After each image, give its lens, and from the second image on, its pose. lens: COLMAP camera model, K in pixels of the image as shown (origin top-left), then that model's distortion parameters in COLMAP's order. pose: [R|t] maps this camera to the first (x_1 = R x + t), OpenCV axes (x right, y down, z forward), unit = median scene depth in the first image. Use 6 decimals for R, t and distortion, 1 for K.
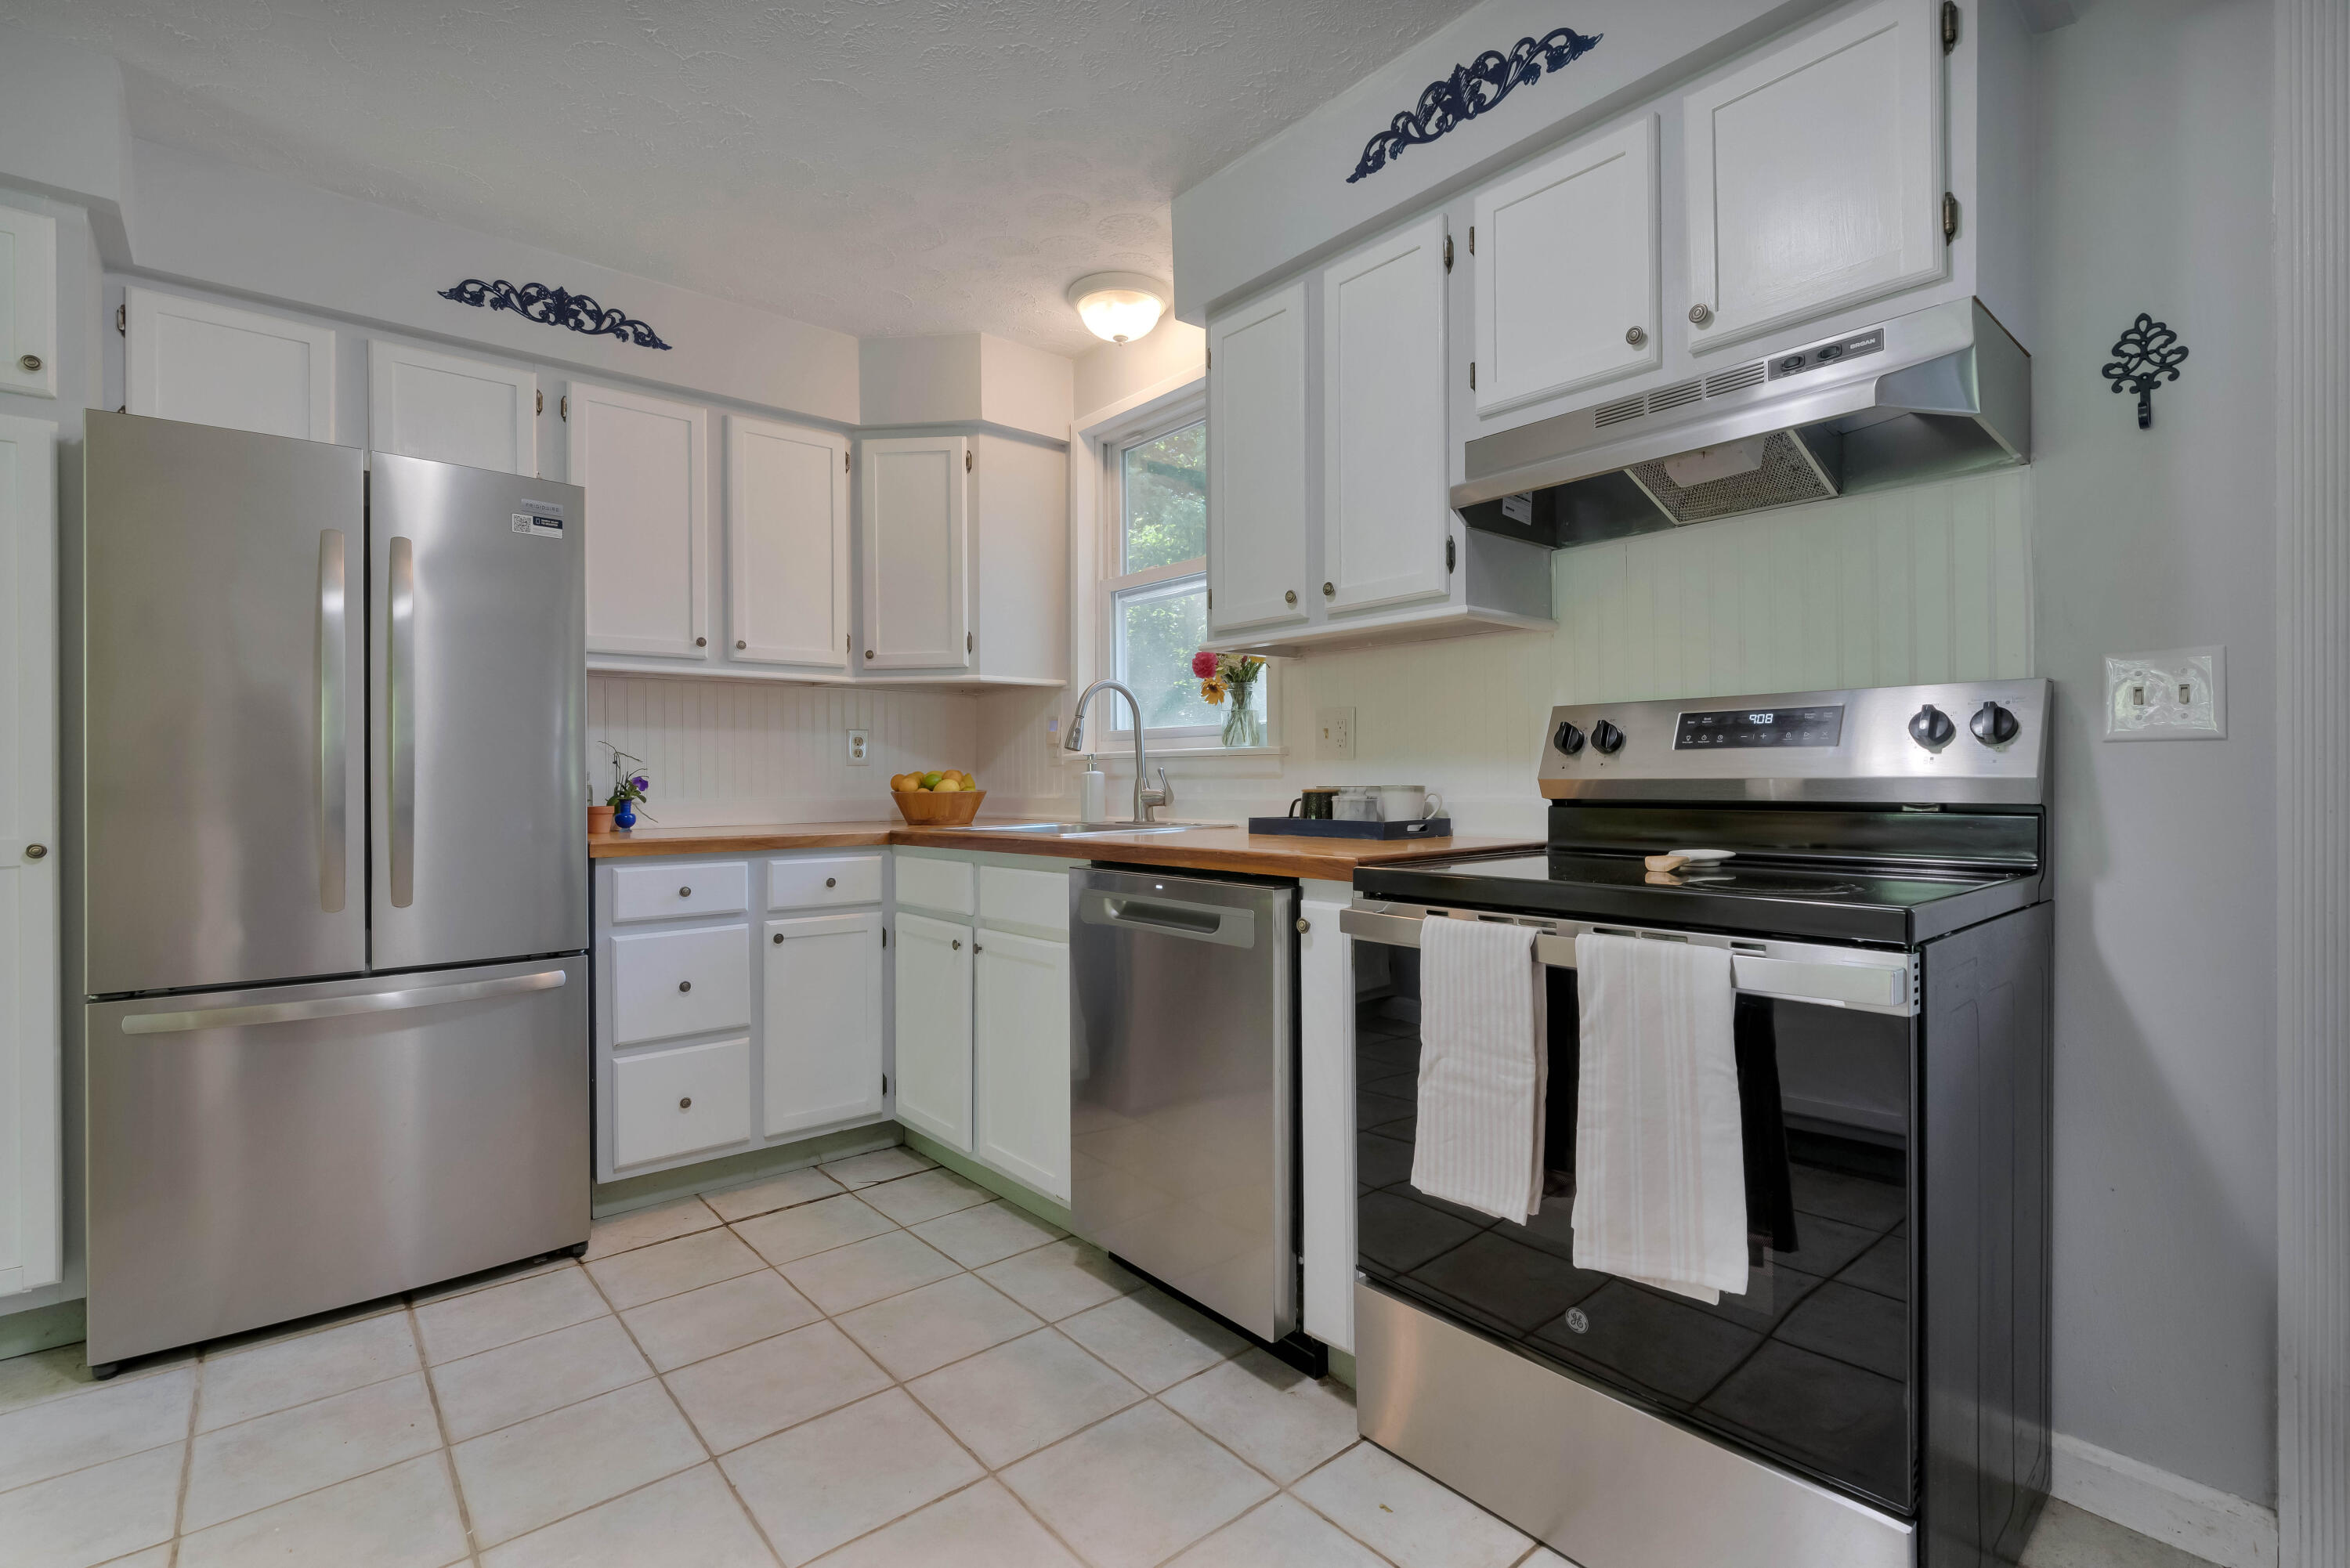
lens RADIAL K [[1061.7, 0, 1185.6], [0, 1061.7, 782.8], [0, 0, 1]] dist [-0.019147, 0.007138]
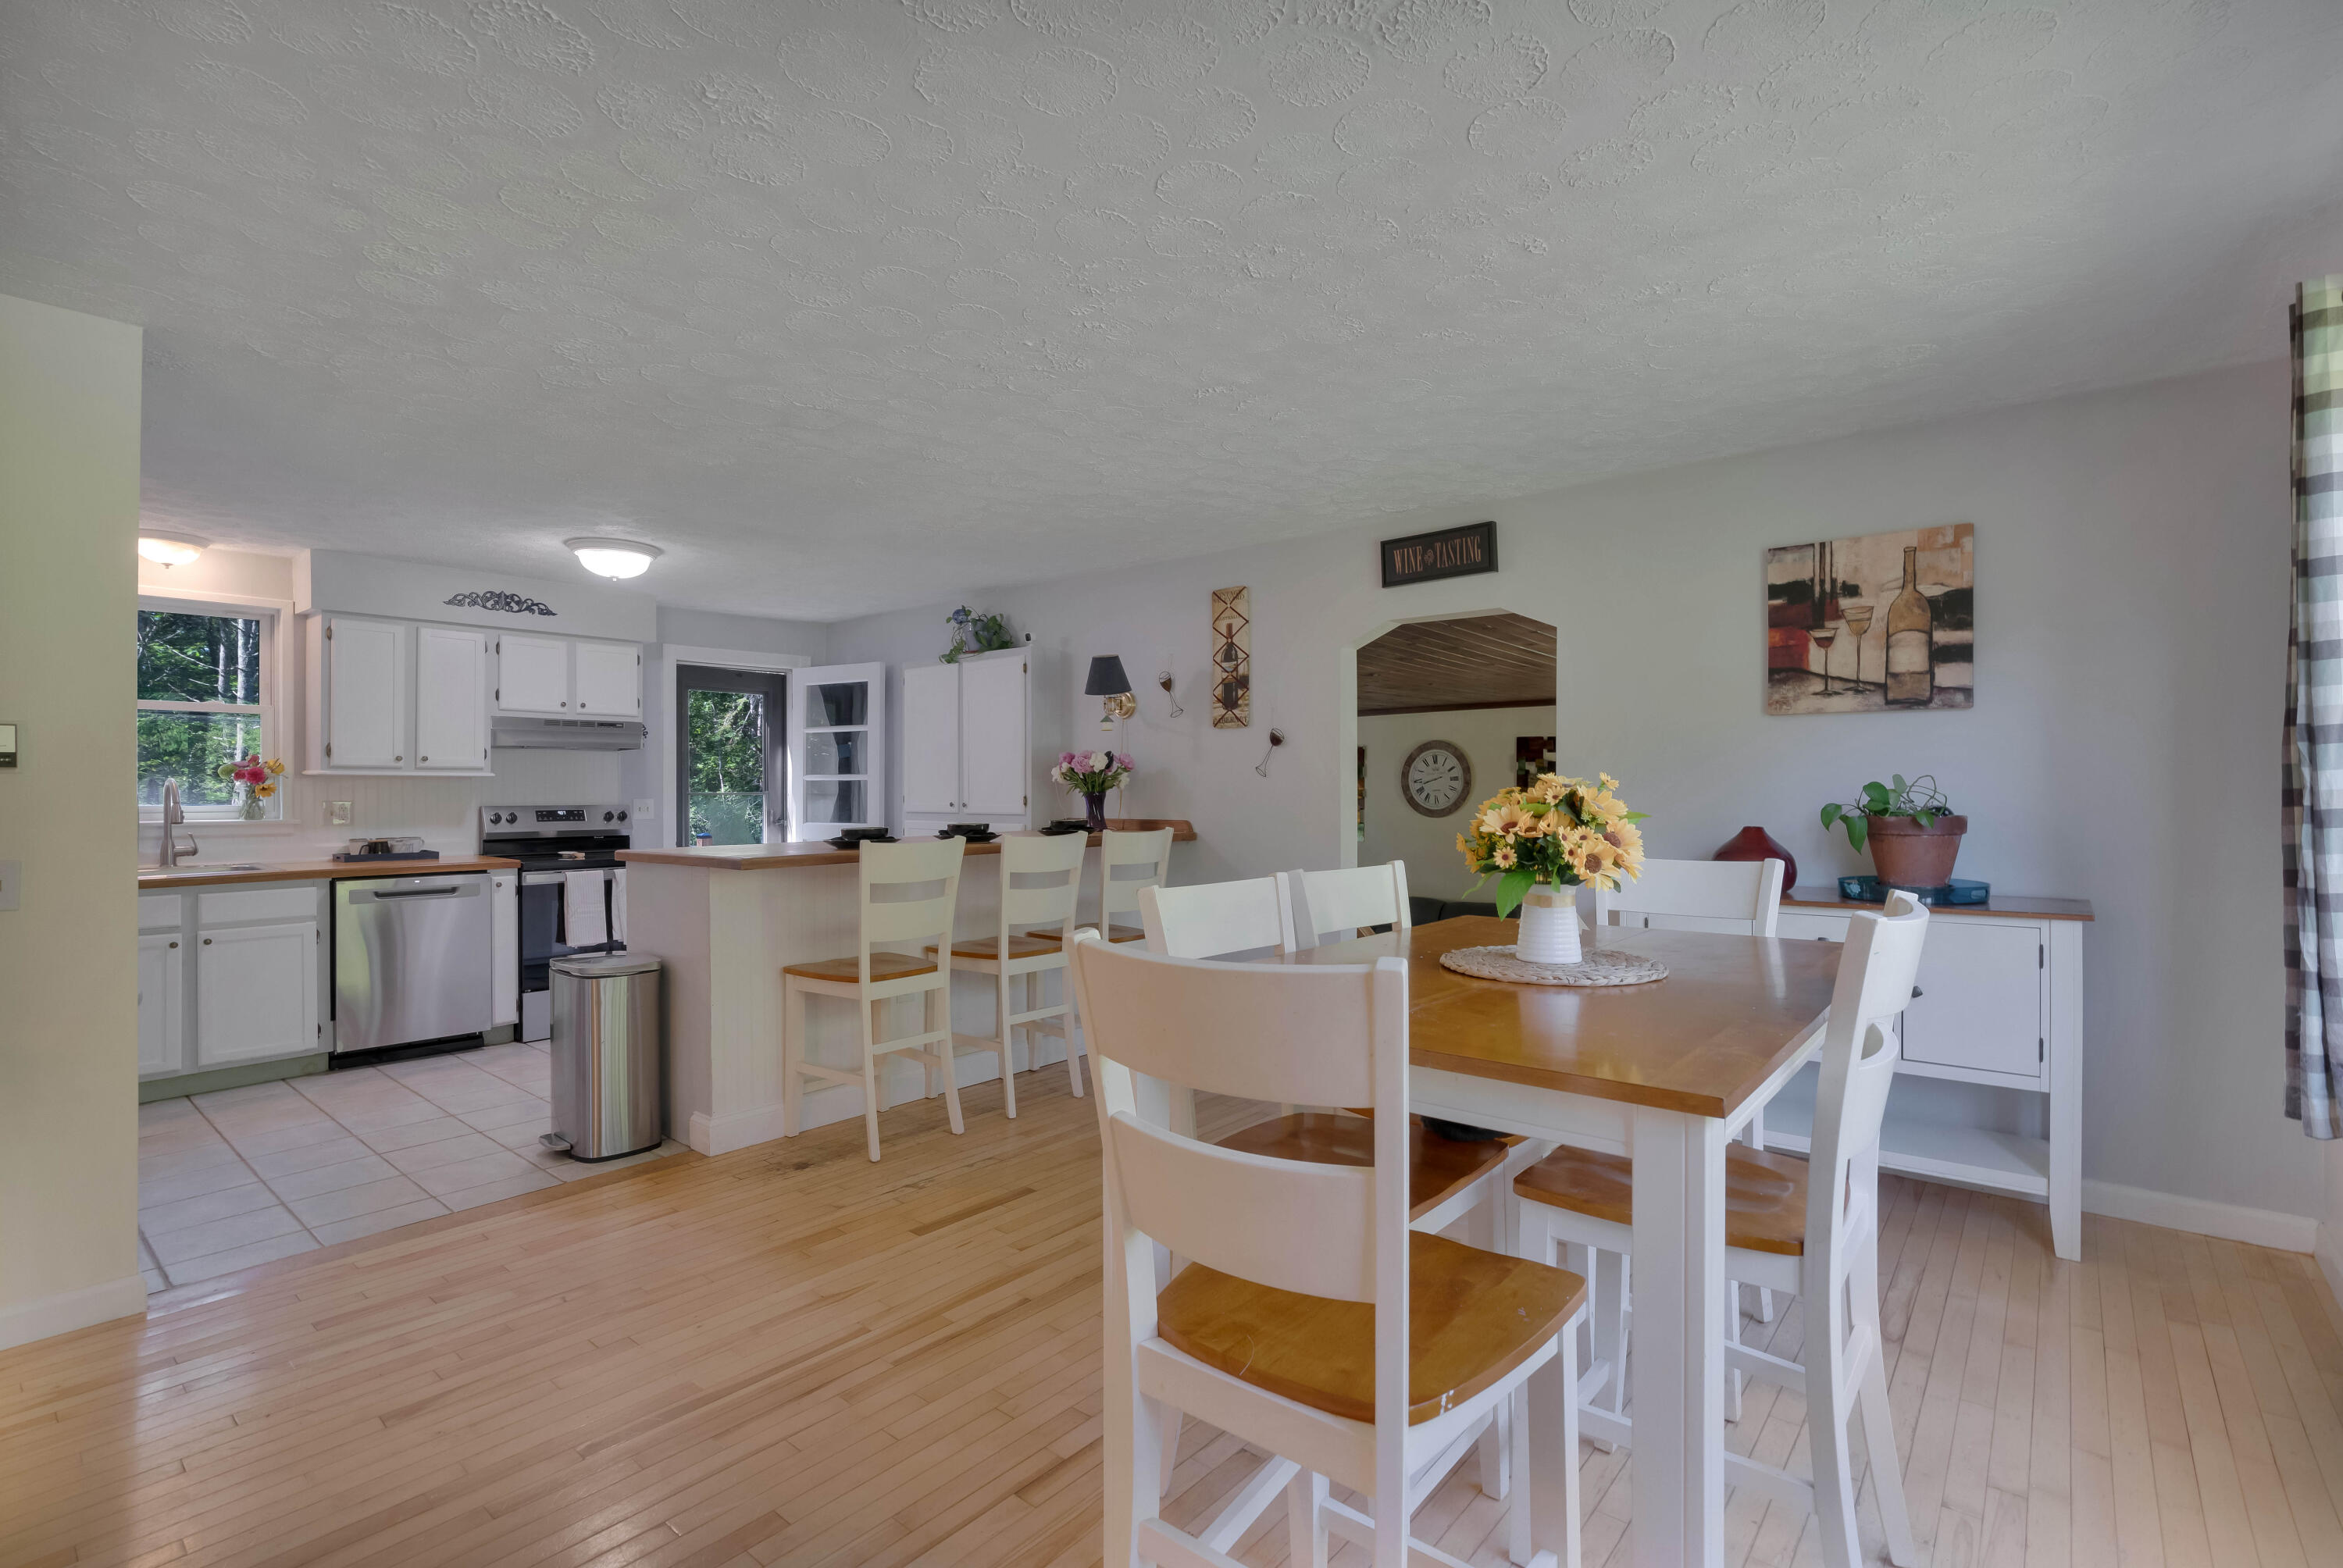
lens RADIAL K [[1058.5, 0, 1182.1], [0, 1058.5, 782.8], [0, 0, 1]] dist [-0.019147, 0.007138]
pose [[-0.168905, 0.013006, 0.985546, -2.265773], [0.005491, 0.999910, -0.012254, -0.076042], [-0.985617, 0.003342, -0.168961, -0.288082]]
